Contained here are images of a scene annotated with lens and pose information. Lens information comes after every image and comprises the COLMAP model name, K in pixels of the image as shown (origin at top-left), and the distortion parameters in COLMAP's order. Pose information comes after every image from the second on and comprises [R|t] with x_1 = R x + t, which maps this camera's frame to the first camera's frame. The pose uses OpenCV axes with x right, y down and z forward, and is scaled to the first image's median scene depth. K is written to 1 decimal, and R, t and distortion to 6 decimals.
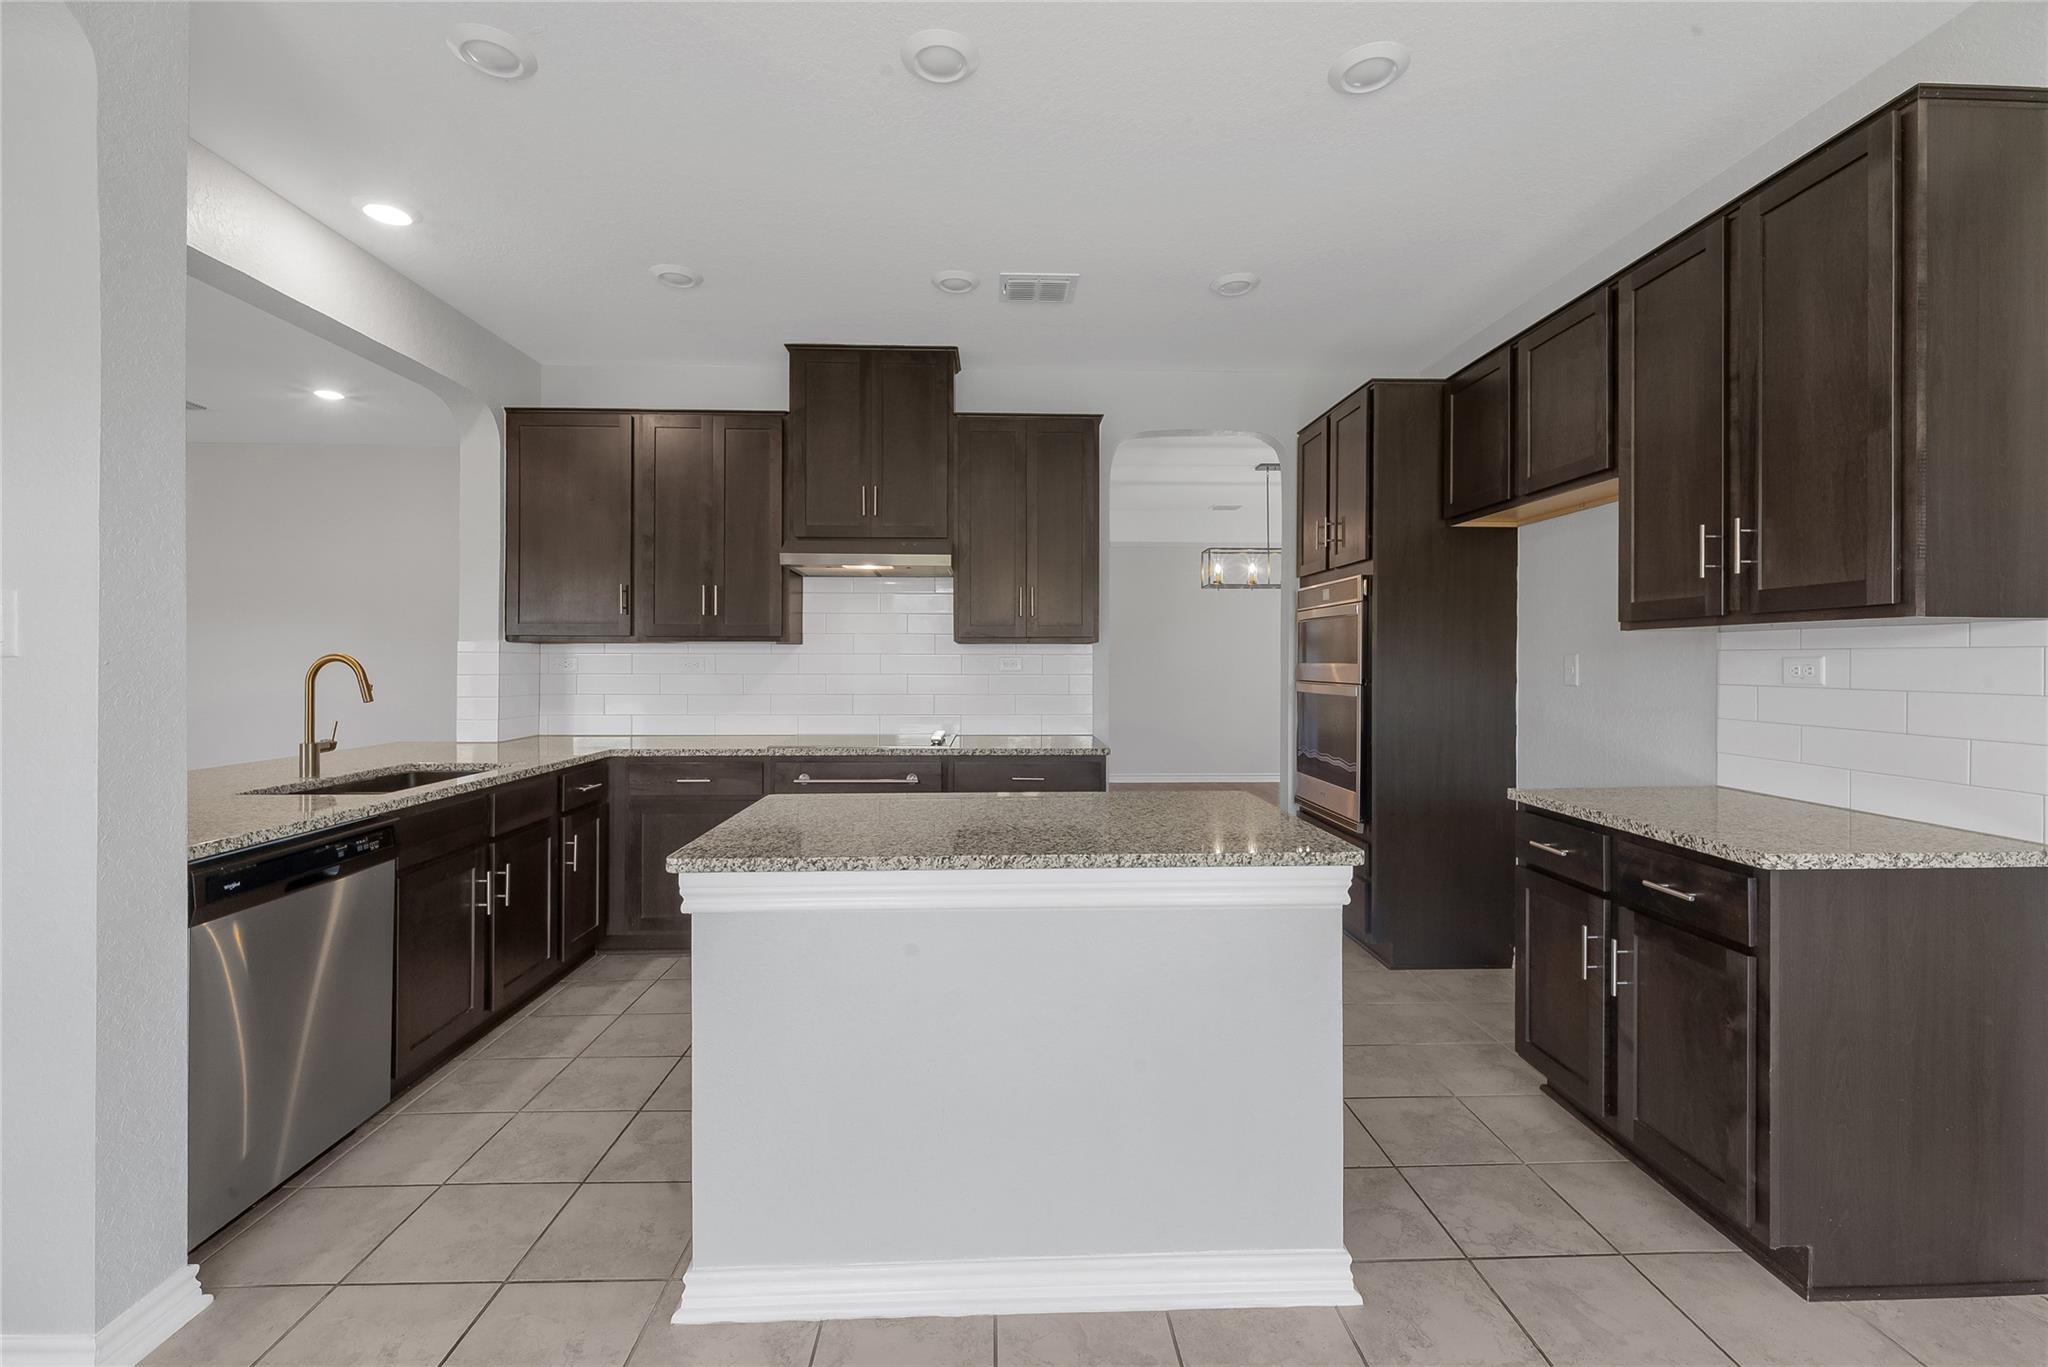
lens RADIAL K [[859.5, 0, 1025.2], [0, 859.5, 659.2], [0, 0, 1]] dist [0.000231, -0.000969]
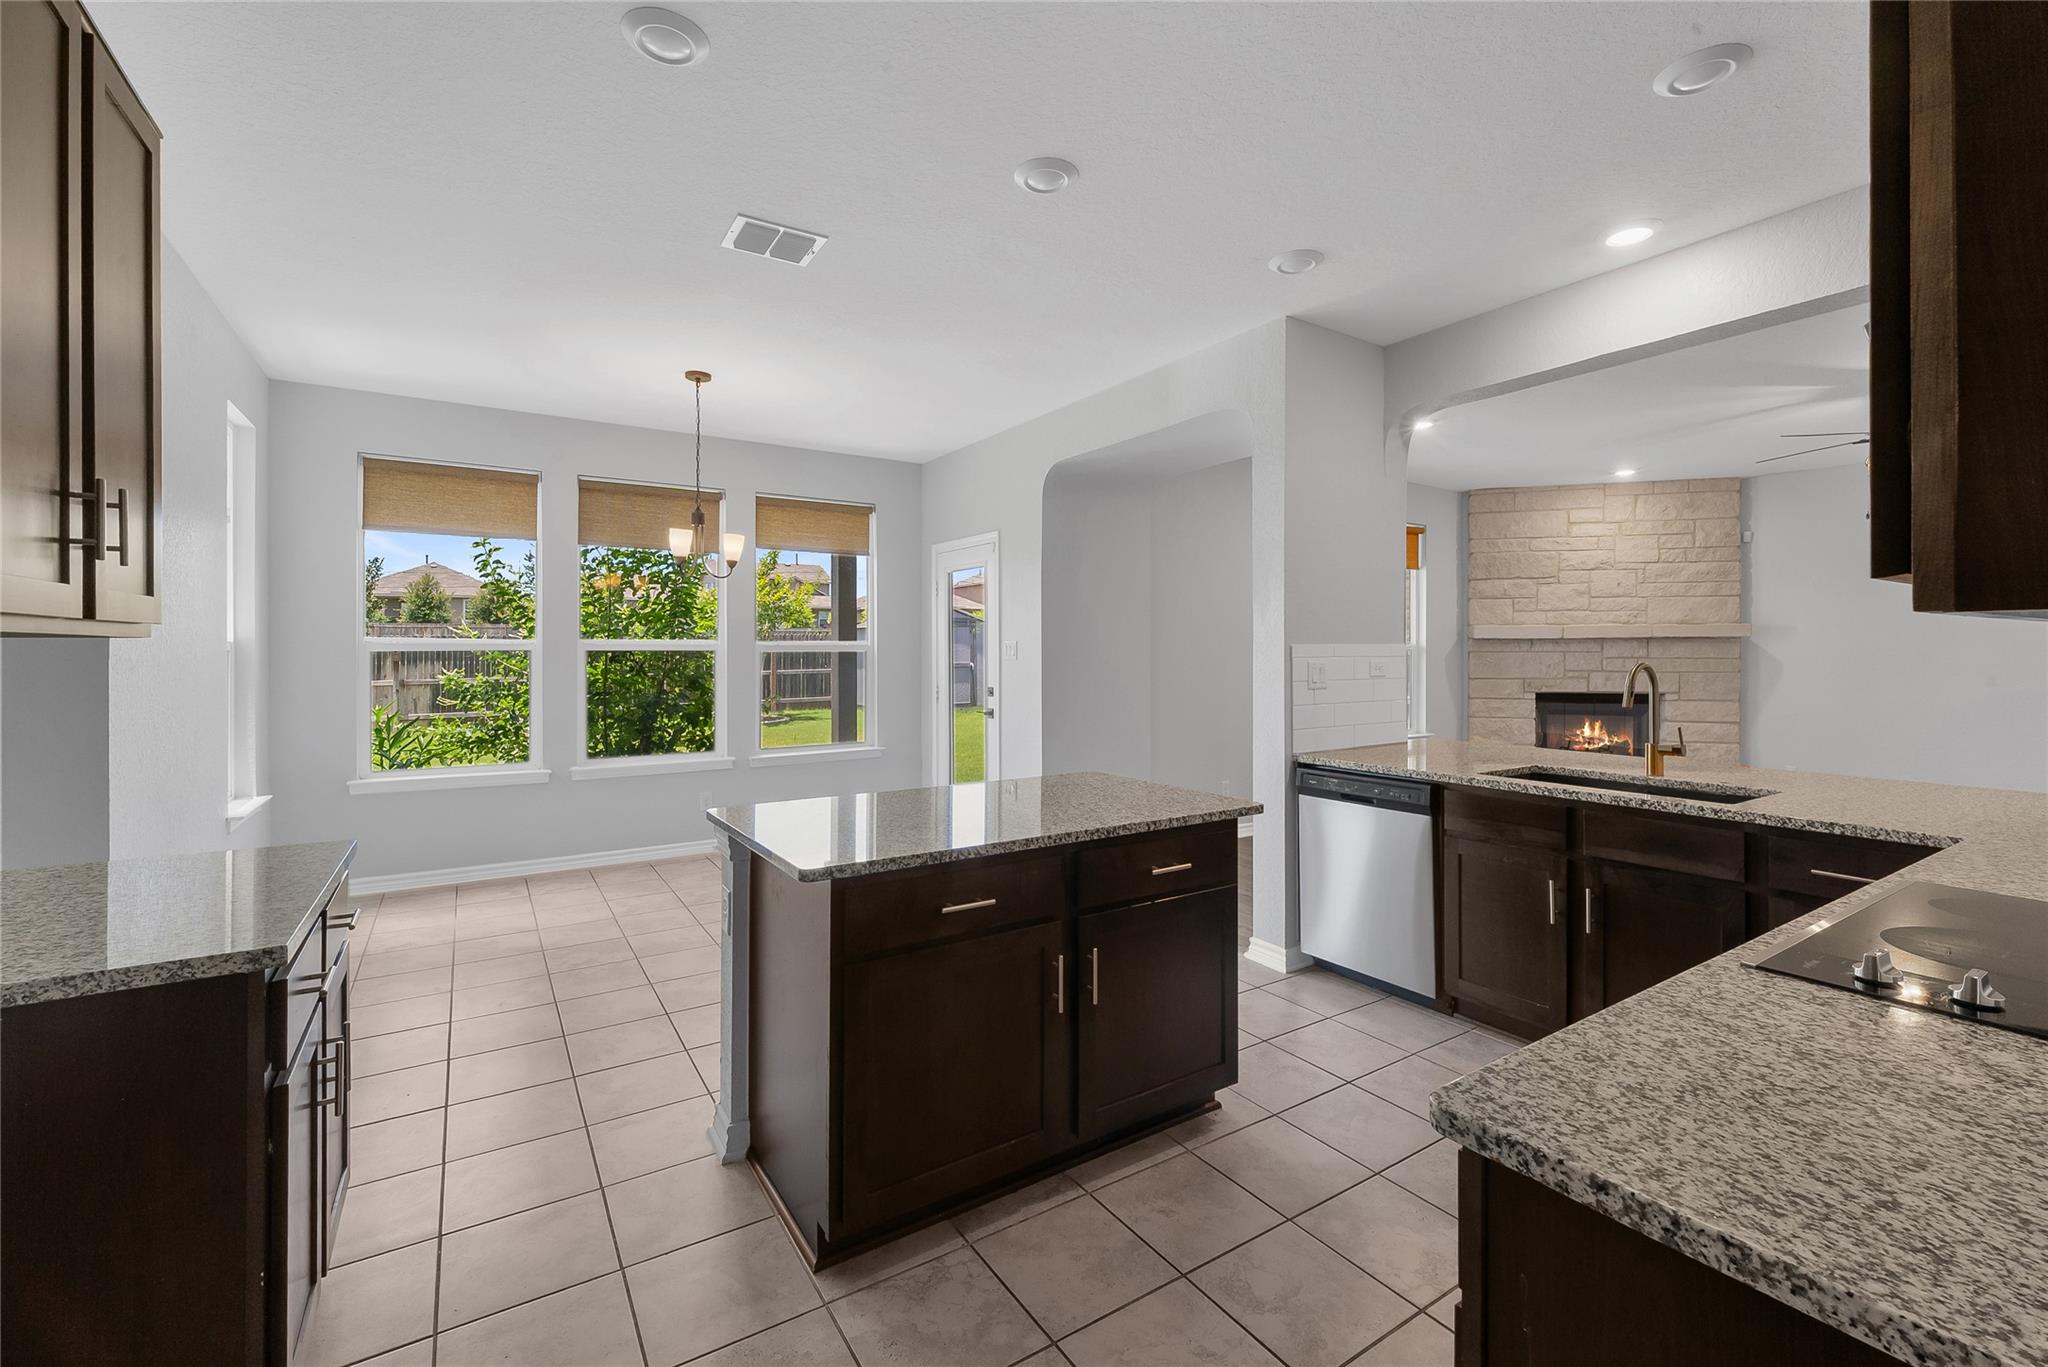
lens RADIAL K [[859.5, 0, 1011.4], [0, 859.5, 650.0], [0, 0, 1]] dist [0.000231, -0.000969]
pose [[-0.867784, -0.001374, -0.496940, 0.320050], [-0.000282, 0.999997, -0.002271, -0.015134], [0.496942, -0.001831, -0.867782, 1.177246]]
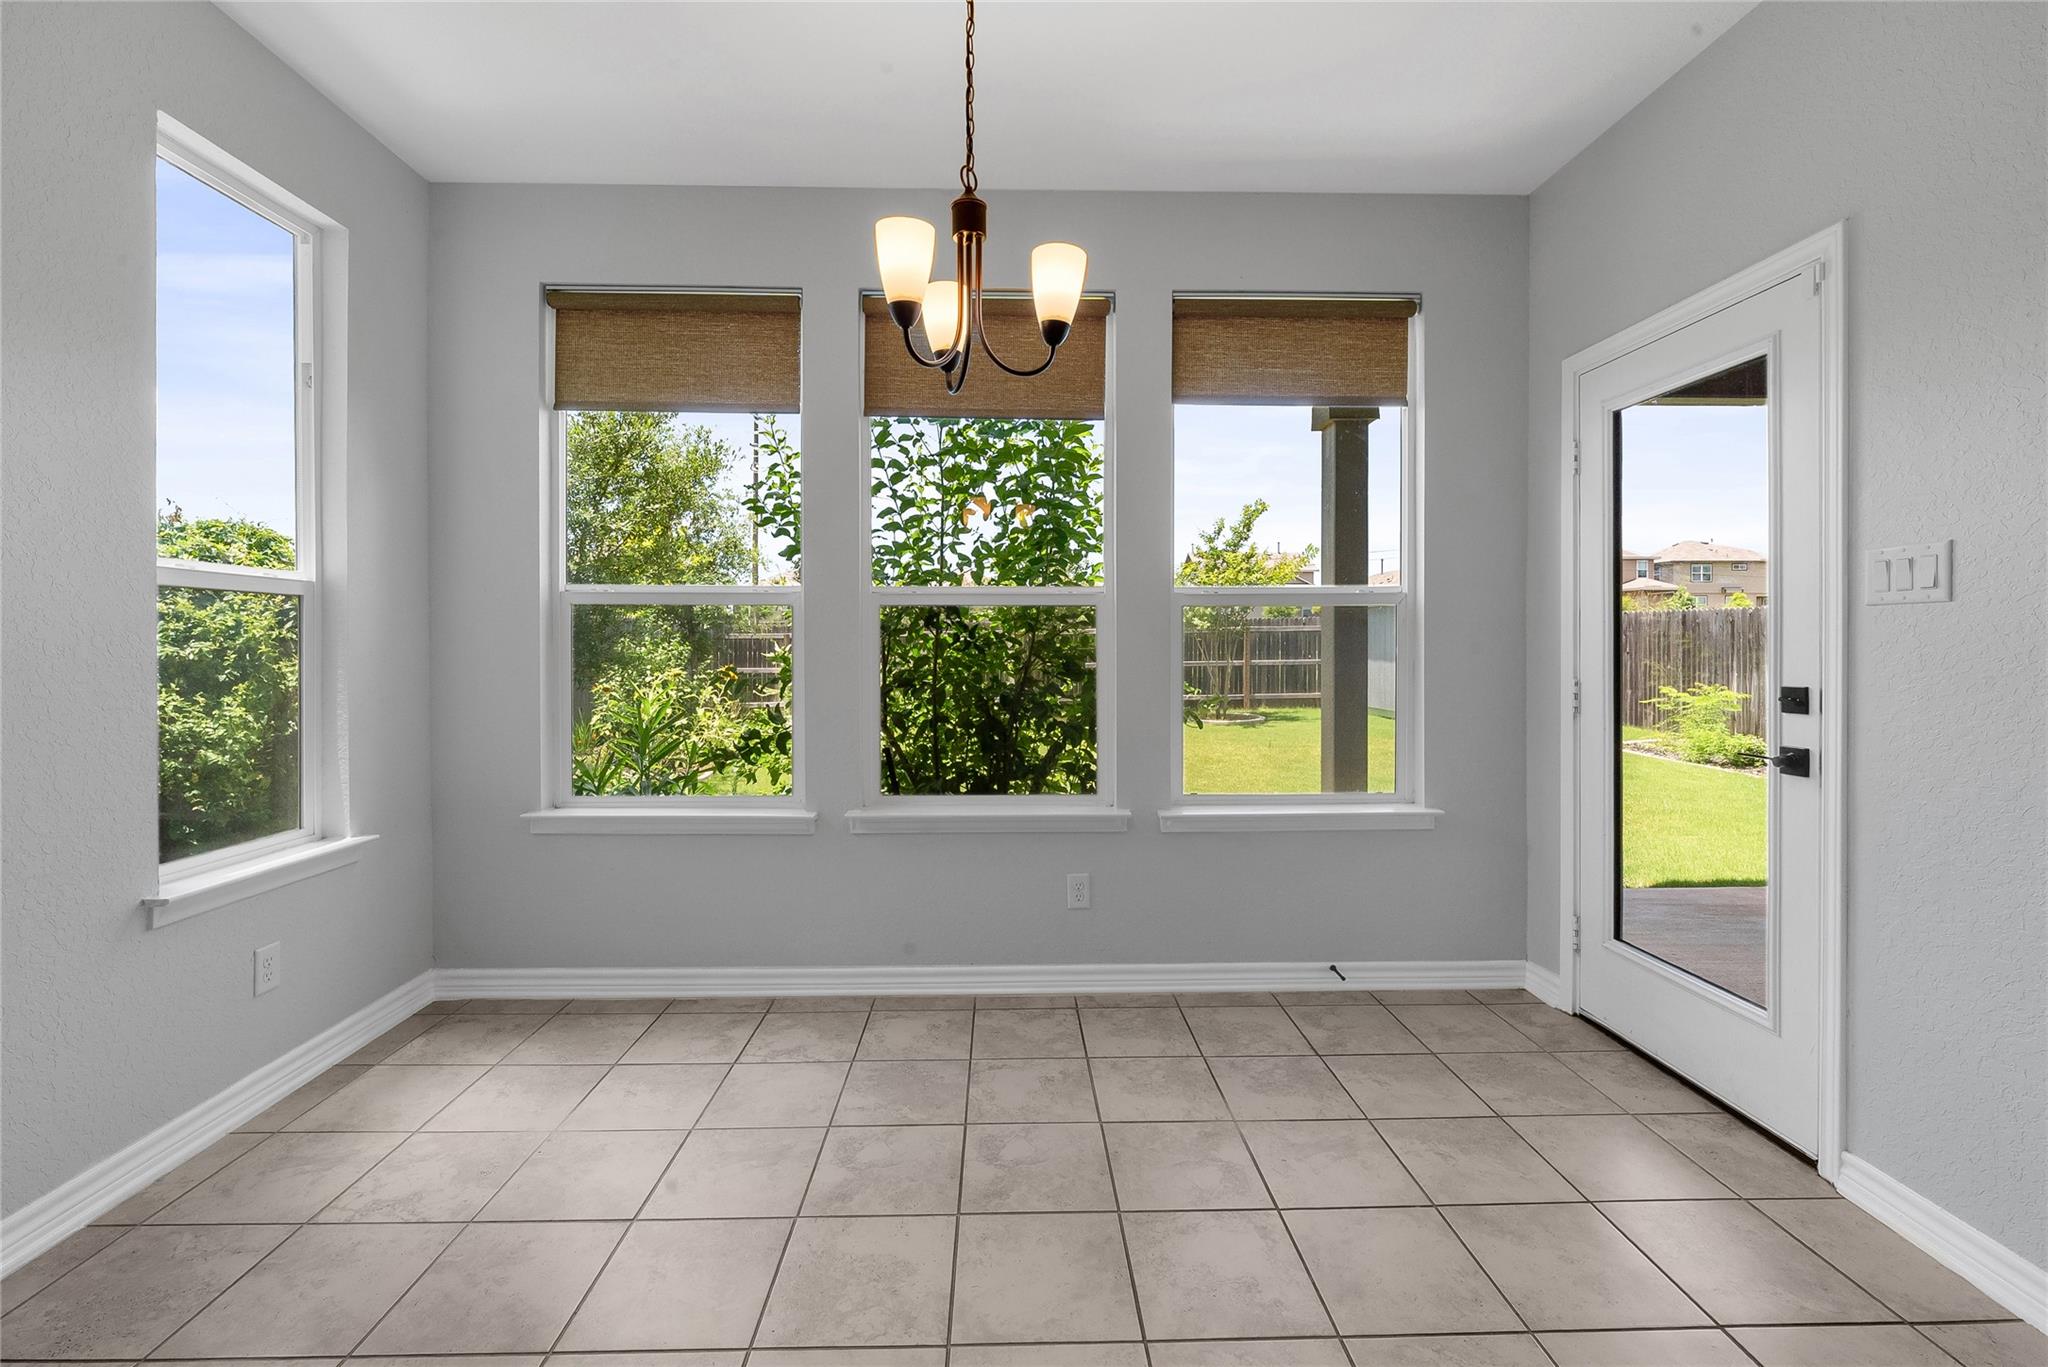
lens RADIAL K [[859.5, 0, 1022.4], [0, 859.5, 649.7], [0, 0, 1]] dist [0.000231, -0.000969]
pose [[-0.999882, -0.003373, 0.014980, 0.060217], [-0.003298, 0.999982, 0.005061, 0.024293], [-0.014997, 0.005011, -0.999875, 0.350039]]
